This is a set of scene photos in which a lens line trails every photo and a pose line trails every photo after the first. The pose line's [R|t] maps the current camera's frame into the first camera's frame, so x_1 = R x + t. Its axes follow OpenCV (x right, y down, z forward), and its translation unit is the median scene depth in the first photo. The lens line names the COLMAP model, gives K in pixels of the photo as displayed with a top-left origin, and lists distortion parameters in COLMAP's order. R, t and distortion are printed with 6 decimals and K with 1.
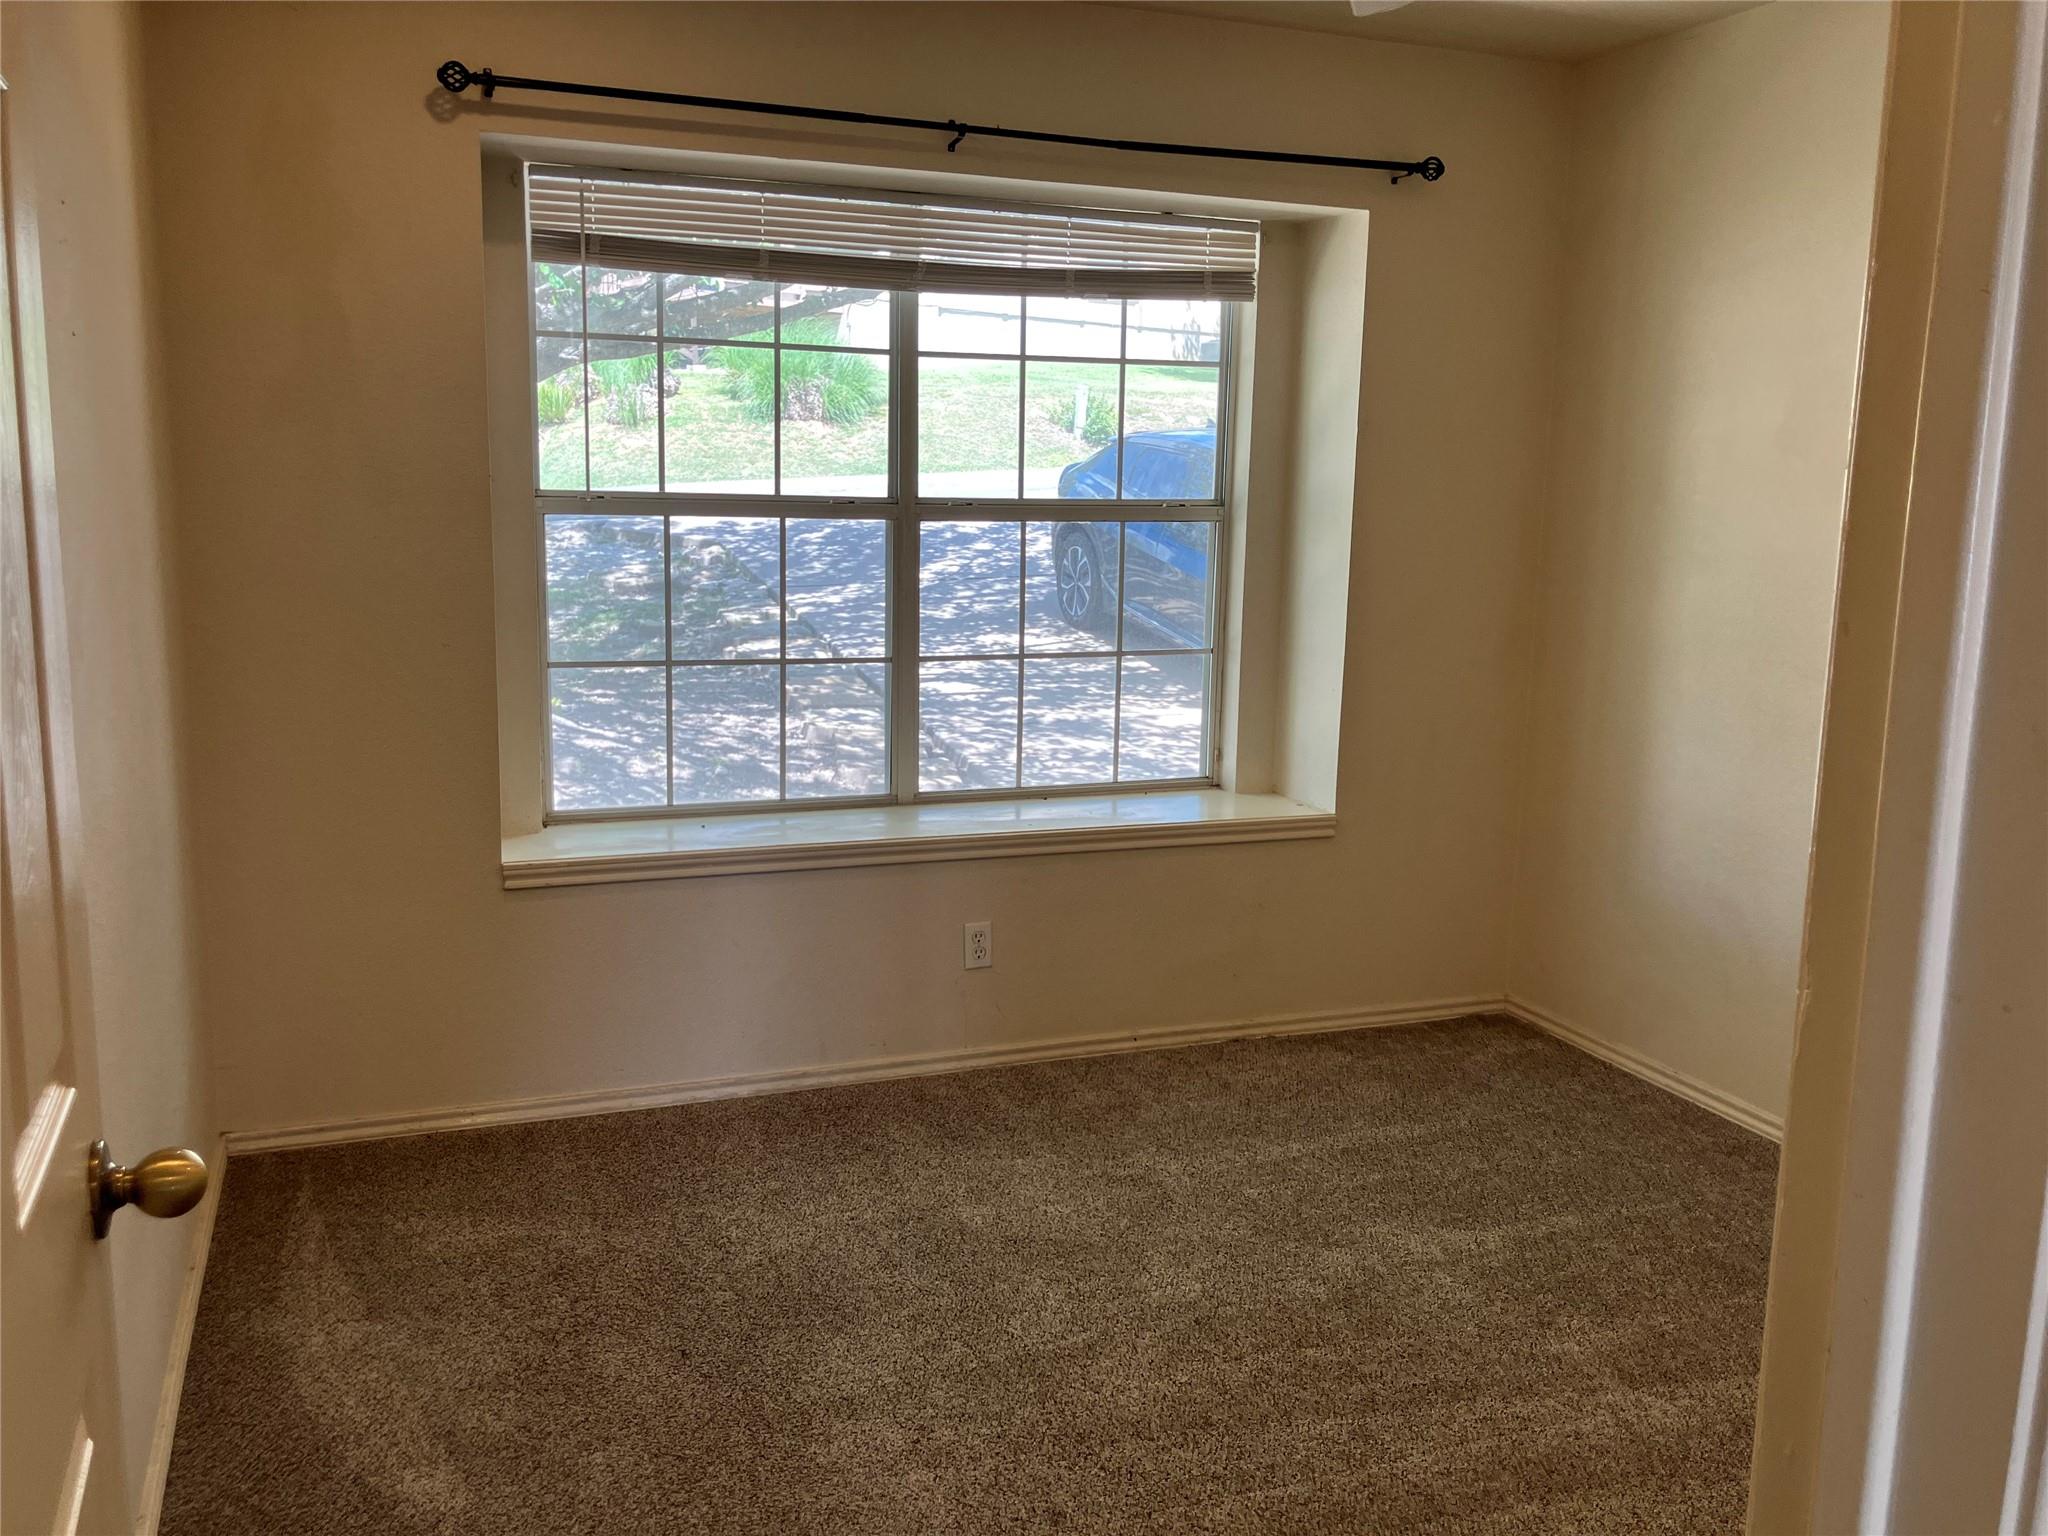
lens RADIAL K [[1703.7, 0, 1066.8], [0, 1703.7, 742.7], [0, 0, 1]] dist [0.009890, -0.006184]
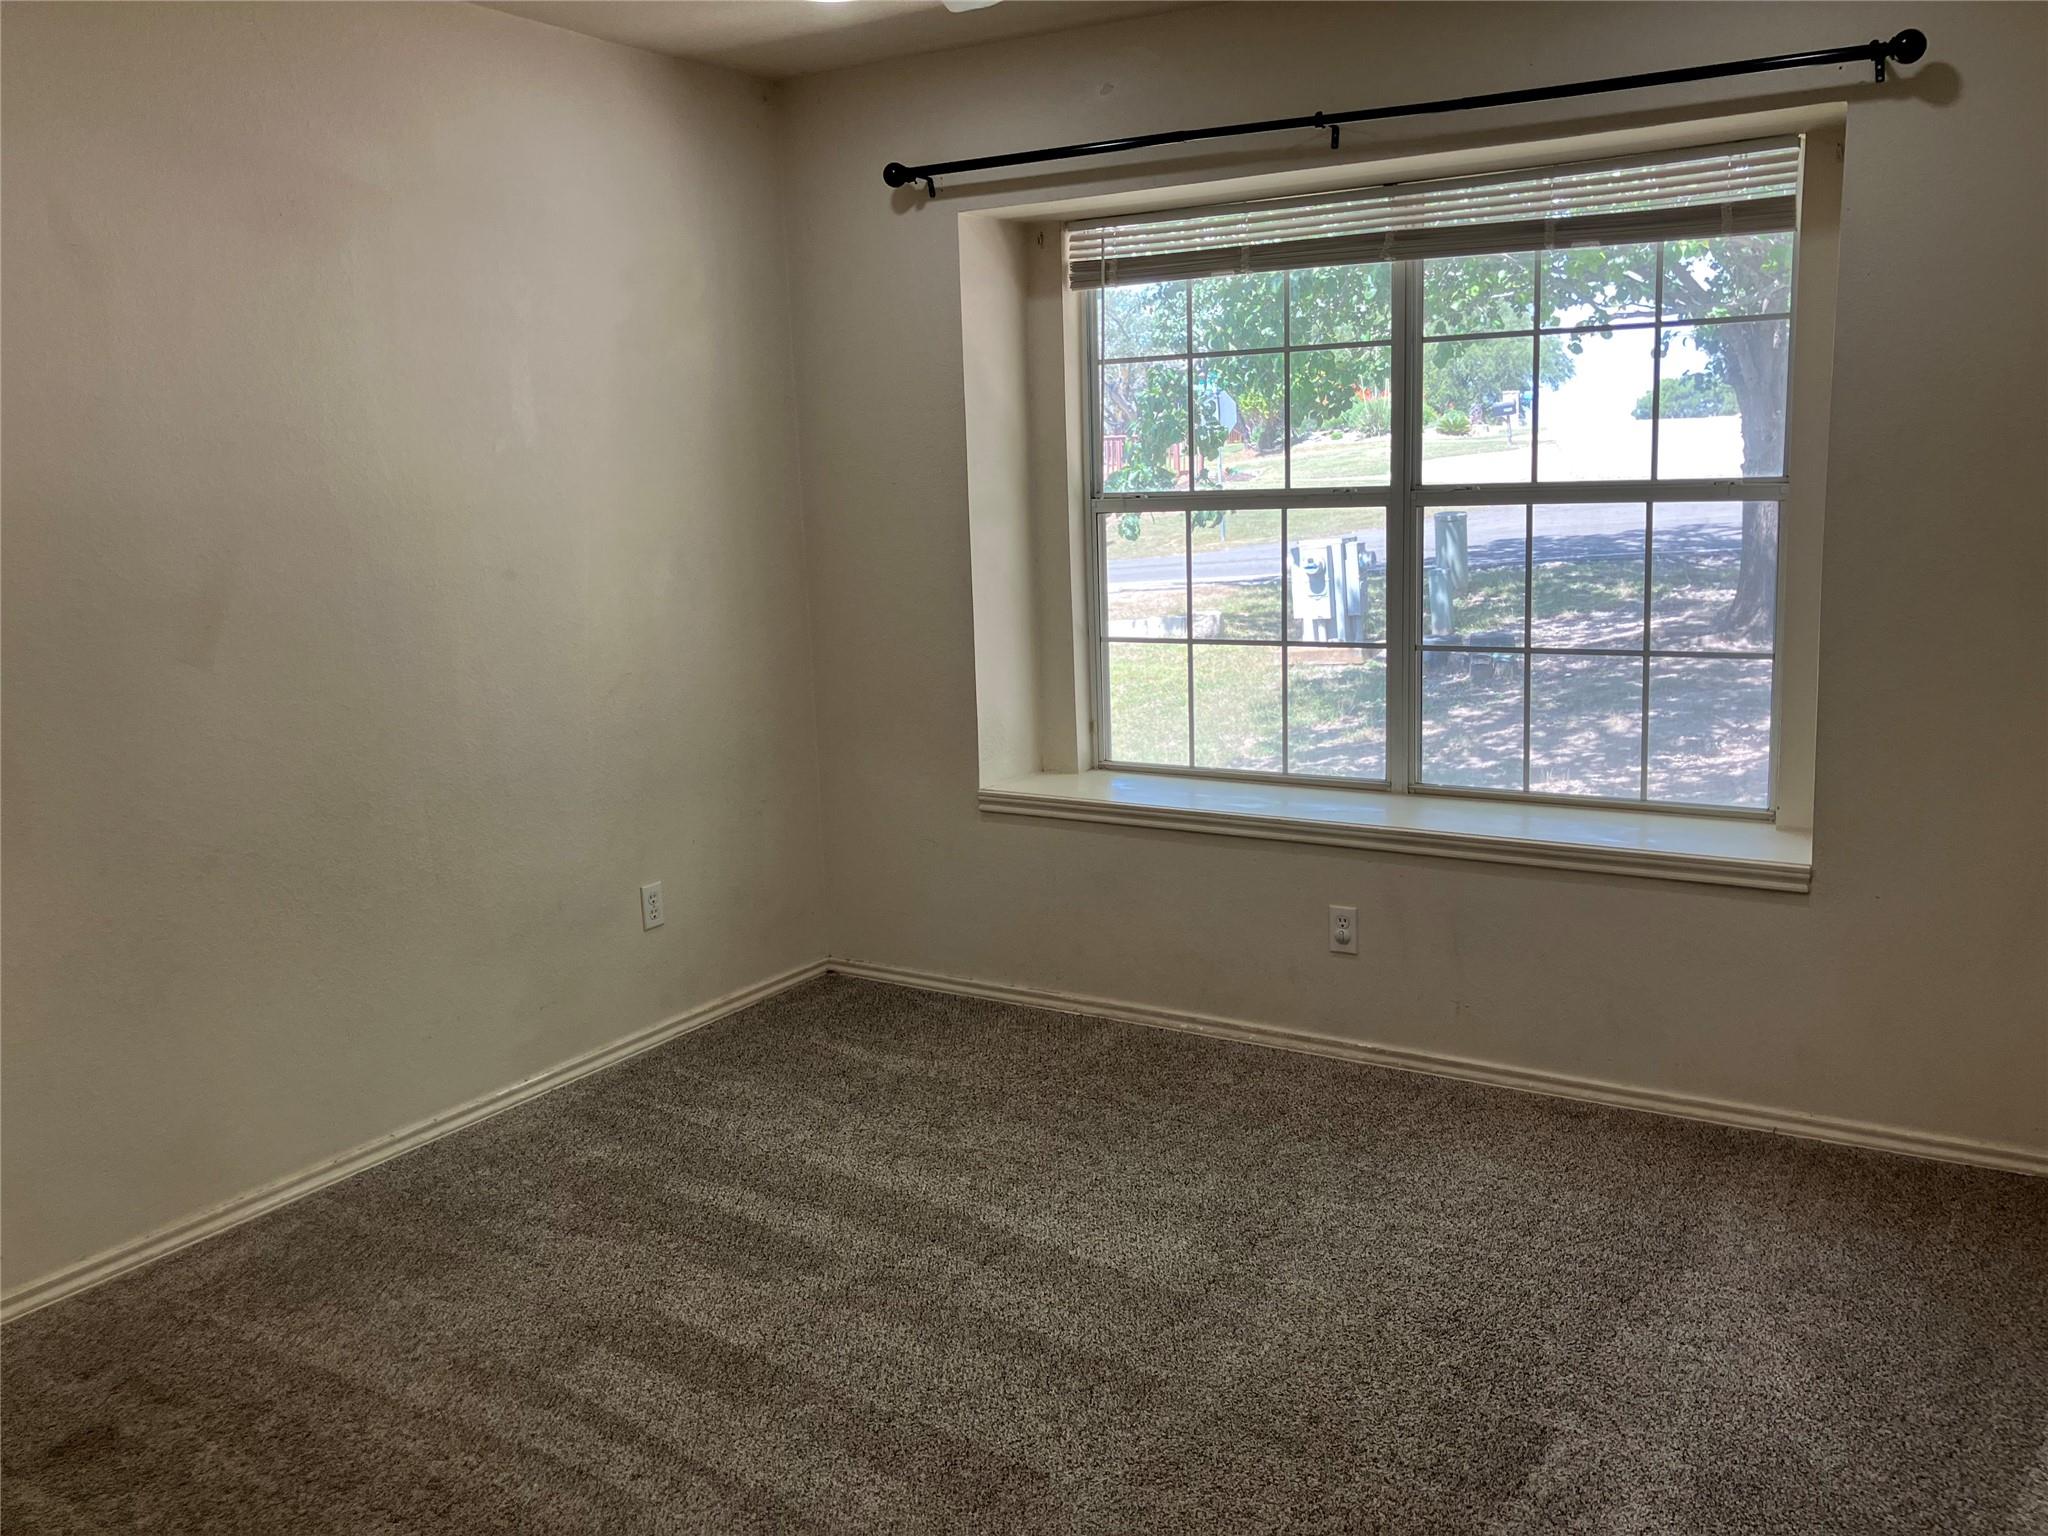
lens RADIAL K [[1672.5, 0, 1024.0], [0, 1672.5, 768.0], [0, 0, 1]] dist [0.056030, -0.155026]
pose [[0.610629, 0.103236, -0.785159, 0.555963], [-0.085422, 0.994268, 0.064297, -0.023246], [0.787296, 0.027809, 0.615948, 0.221224]]
